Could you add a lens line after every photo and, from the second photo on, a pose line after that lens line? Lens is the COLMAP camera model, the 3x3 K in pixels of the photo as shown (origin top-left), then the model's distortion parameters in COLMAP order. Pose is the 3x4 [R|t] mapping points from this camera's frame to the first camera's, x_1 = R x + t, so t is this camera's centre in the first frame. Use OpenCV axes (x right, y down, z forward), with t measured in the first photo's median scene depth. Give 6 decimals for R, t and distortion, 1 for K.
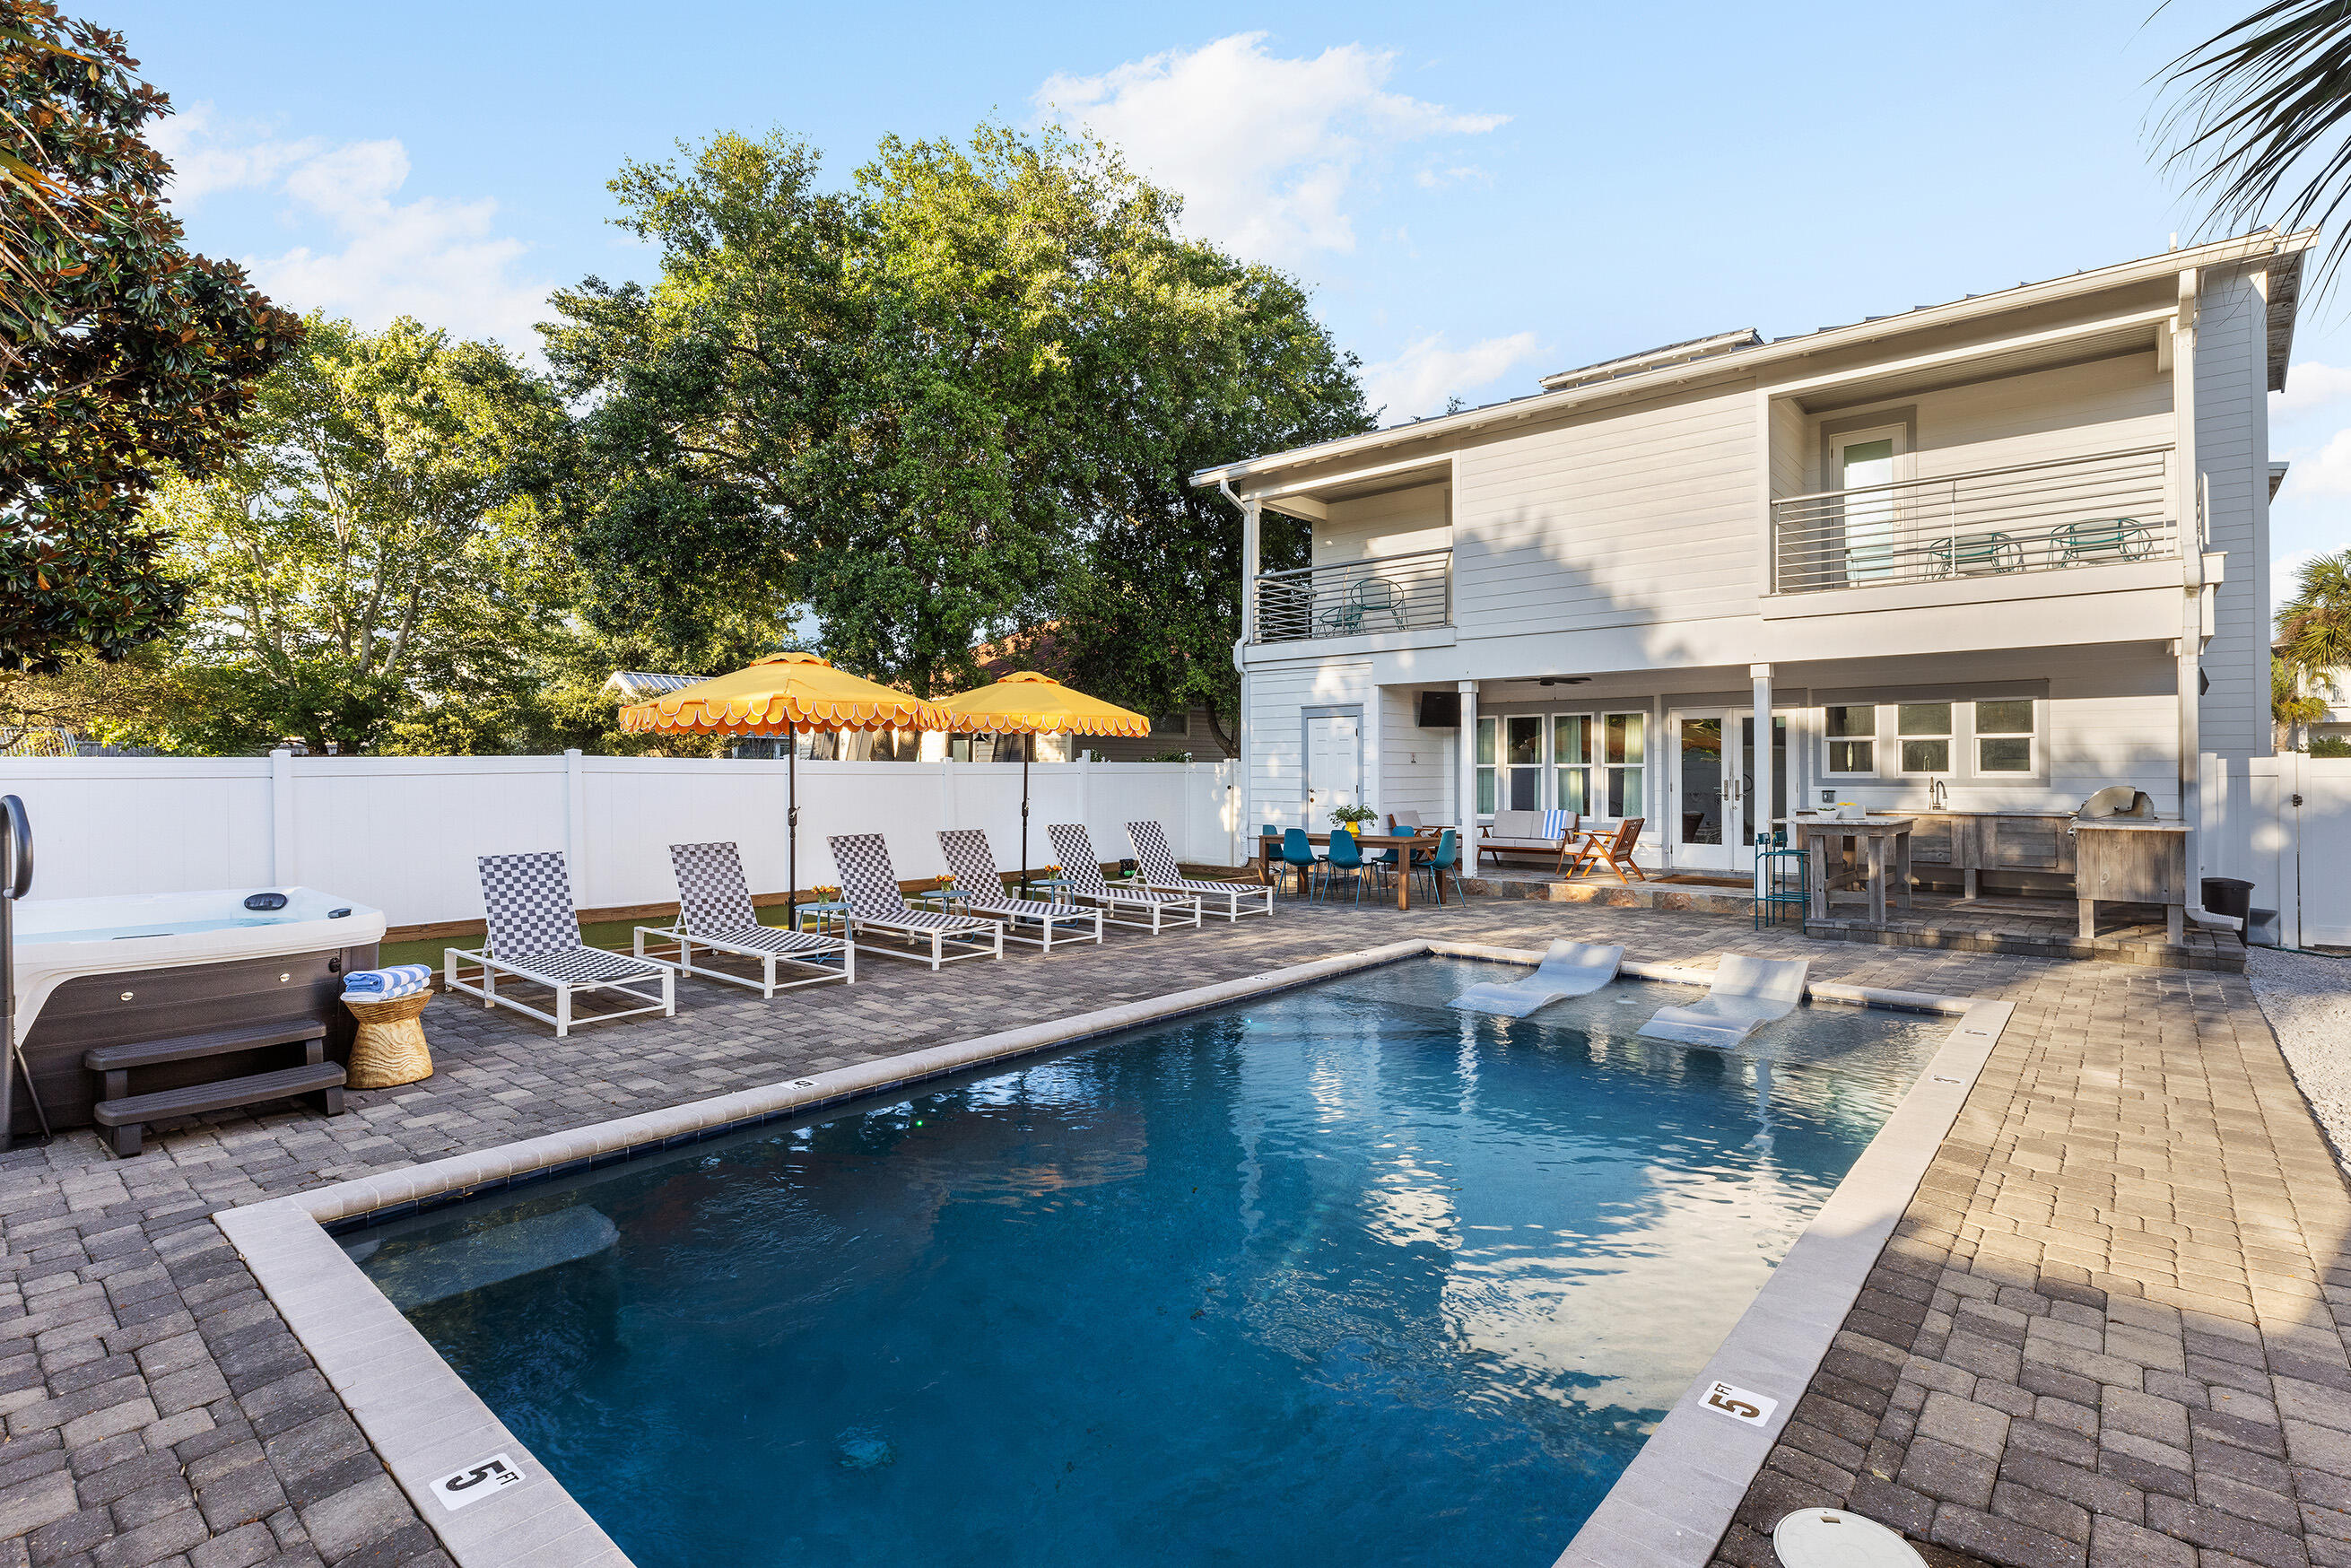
lens RADIAL K [[1132.4, 0, 1166.7], [0, 1132.4, 765.0], [0, 0, 1]] dist [-0.006079, -0.000093]
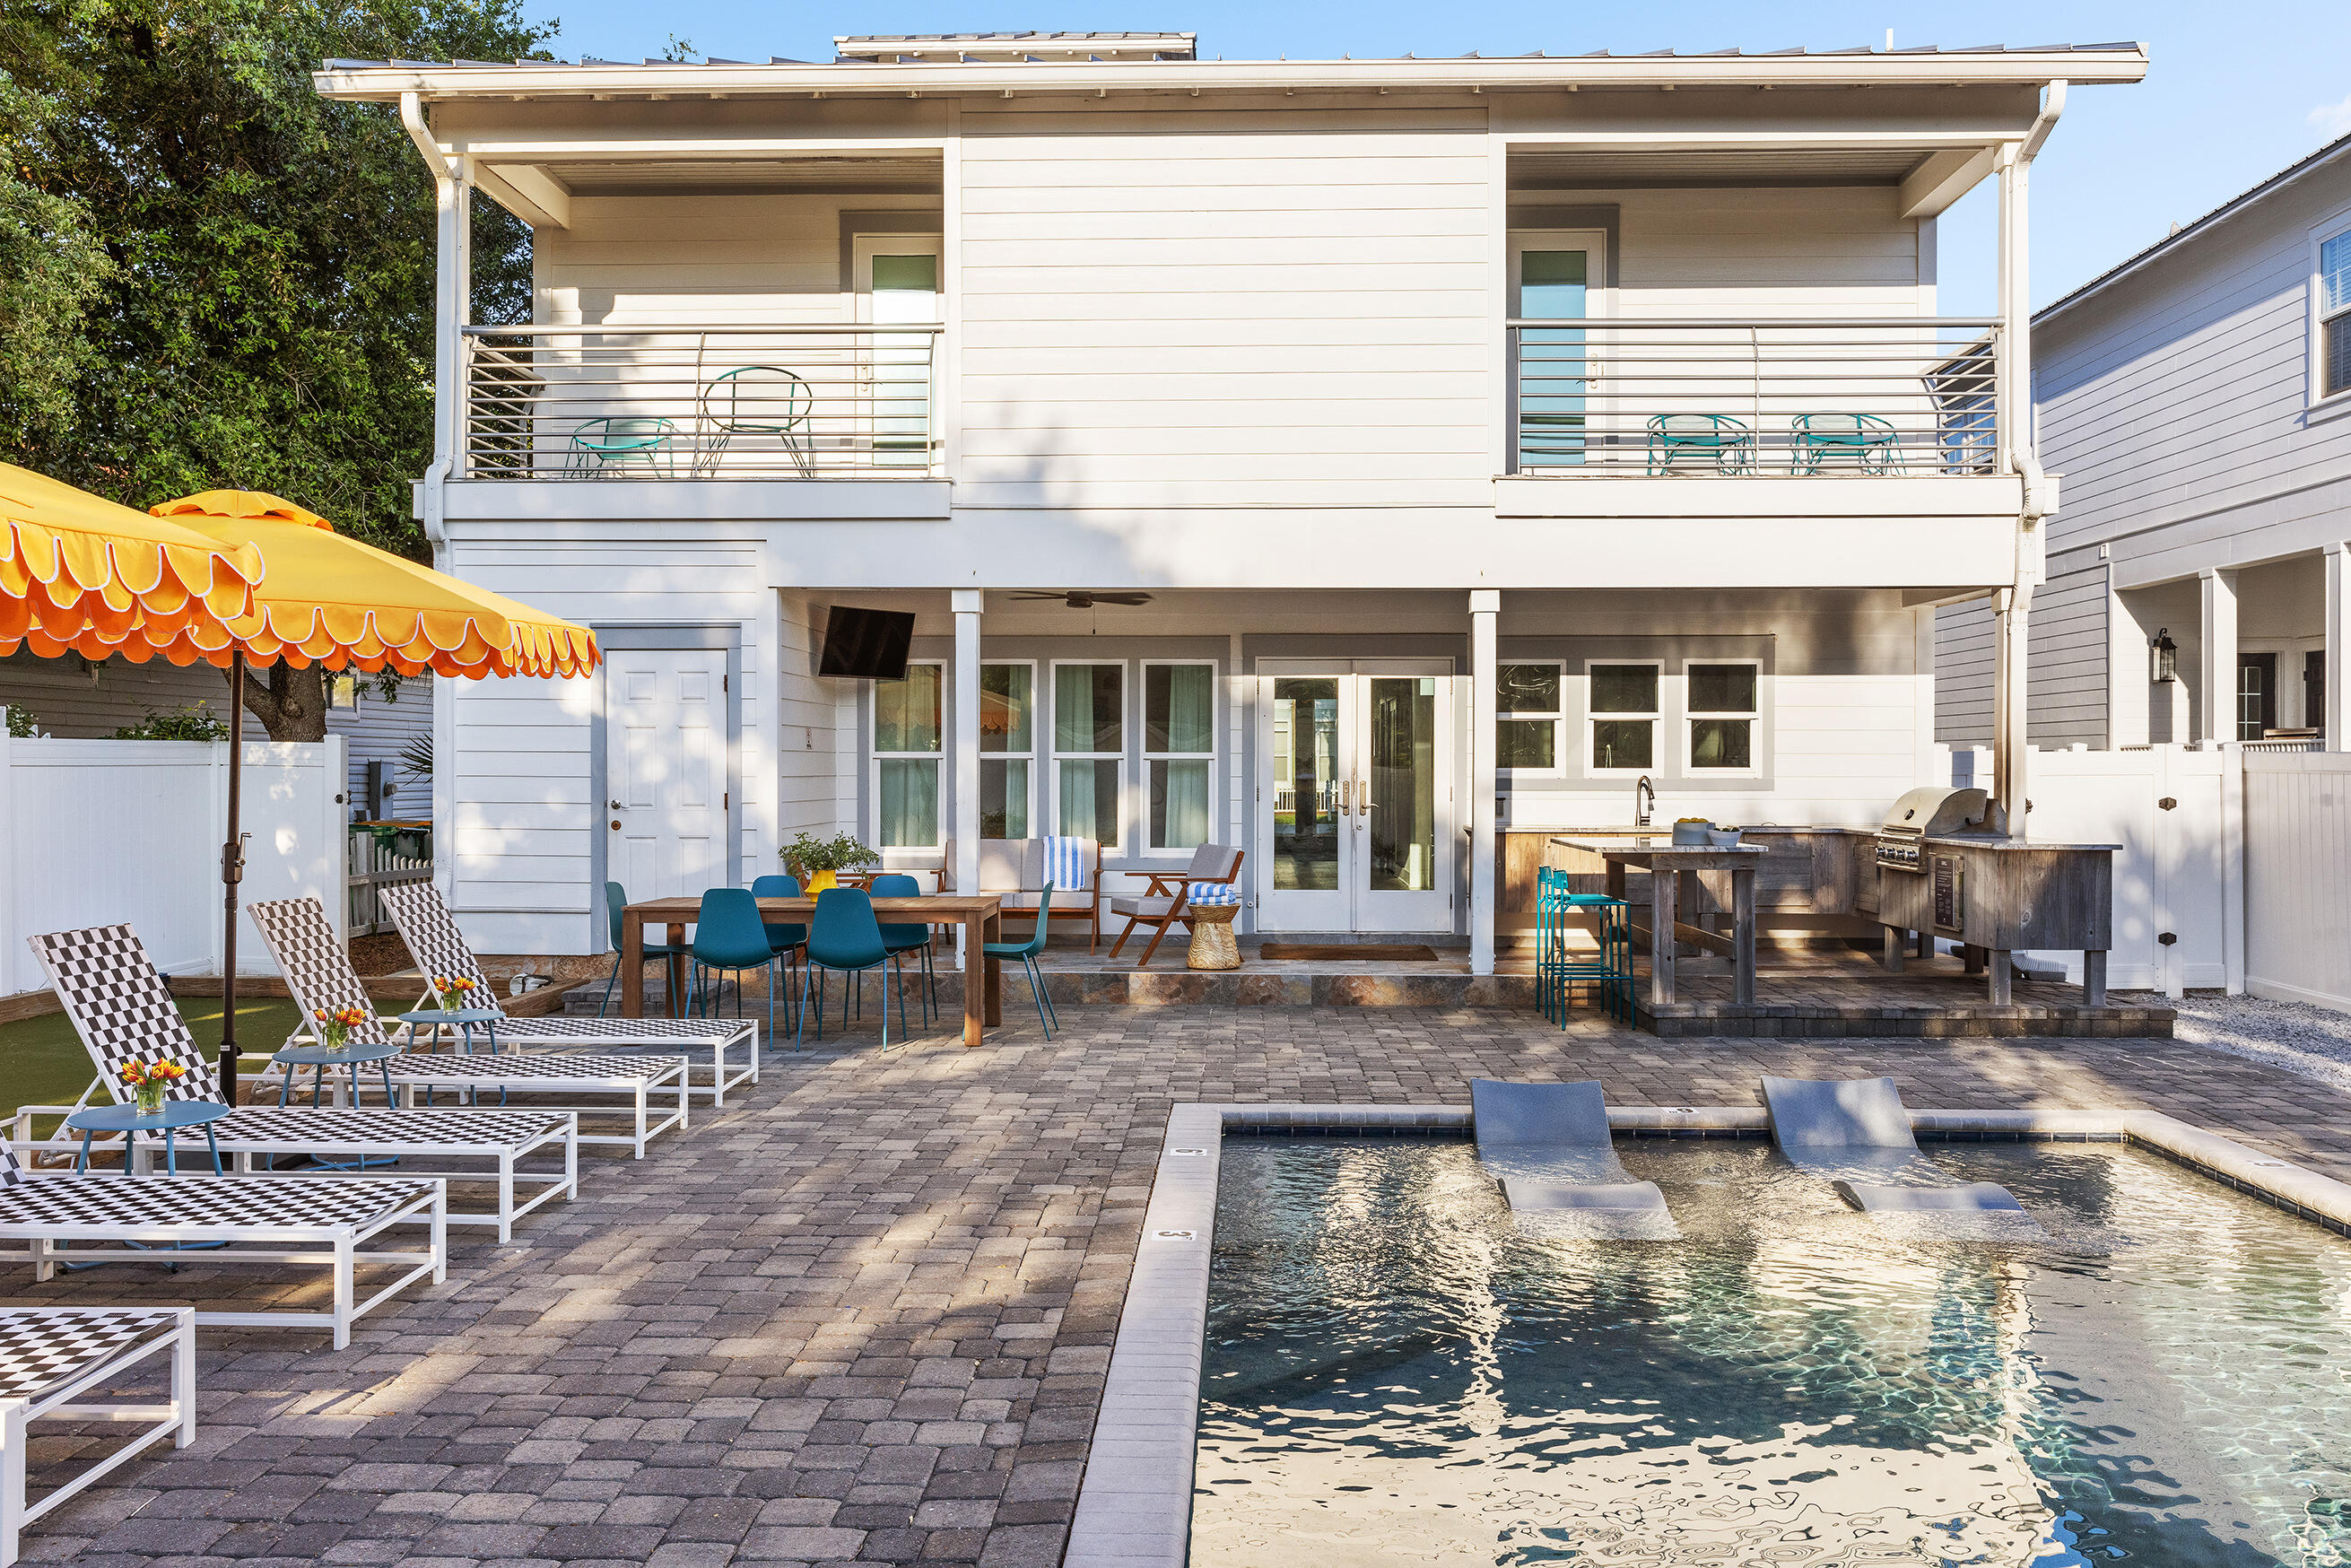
lens RADIAL K [[2019.2, 0, 1170.6], [0, 2019.2, 788.3], [0, 0, 1]] dist [0.008030, 0.004554]
pose [[0.770500, -0.004052, 0.637427, -0.317651], [-0.007093, 0.999863, 0.014931, 0.002076], [-0.637400, -0.016026, 0.770366, 0.297313]]
